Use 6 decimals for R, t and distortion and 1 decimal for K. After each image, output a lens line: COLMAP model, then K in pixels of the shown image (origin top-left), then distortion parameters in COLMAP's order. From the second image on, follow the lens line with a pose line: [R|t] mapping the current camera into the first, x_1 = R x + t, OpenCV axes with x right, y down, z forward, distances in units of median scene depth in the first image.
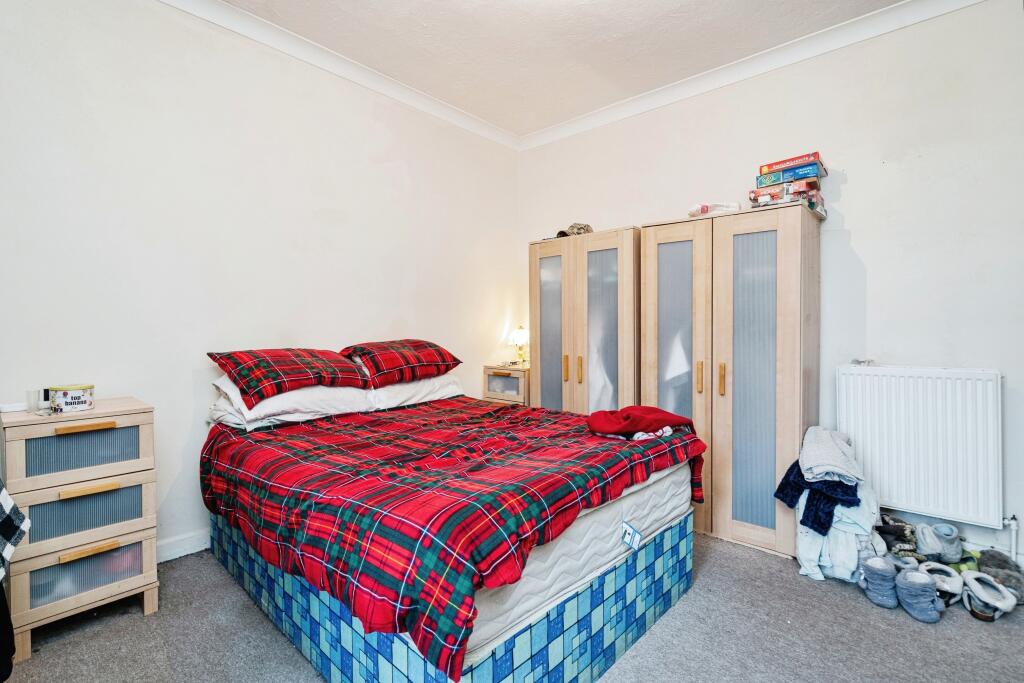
lens RADIAL K [[479.3, 0, 510.1], [0, 479.3, 314.5], [0, 0, 1]] dist [0.000237, 0.000026]
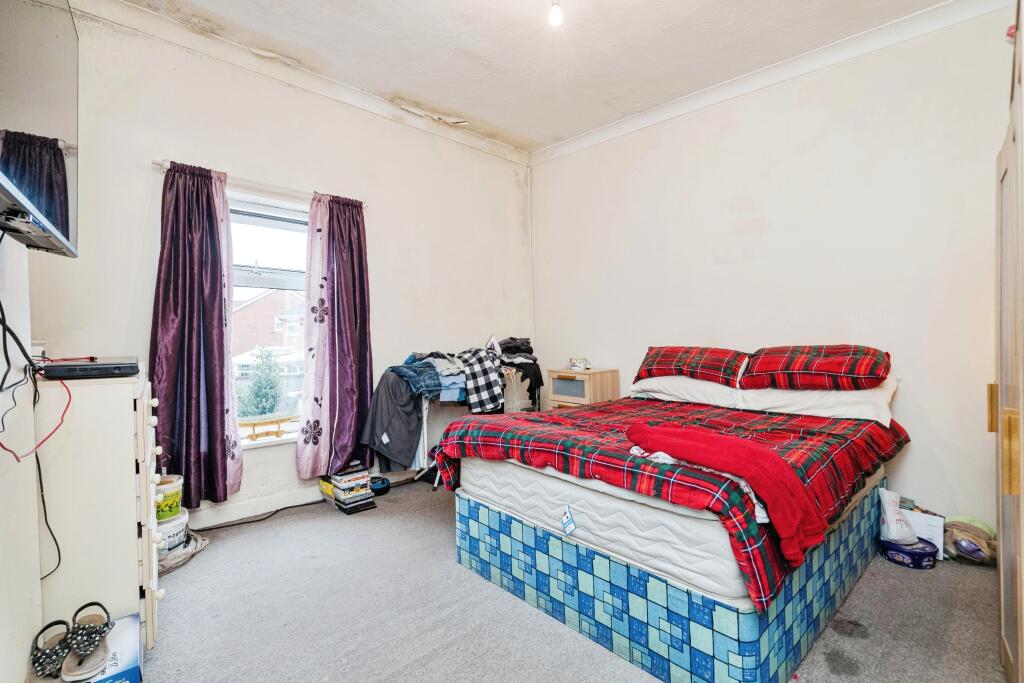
lens RADIAL K [[482.9, 0, 512.0], [0, 482.9, 341.5], [0, 0, 1]] dist [0.000119, 0.000028]
pose [[-0.078100, 0.014035, -0.996847, 1.333838], [0.021168, 0.999699, 0.012417, 0.048165], [0.996721, -0.020132, -0.078374, 0.970376]]
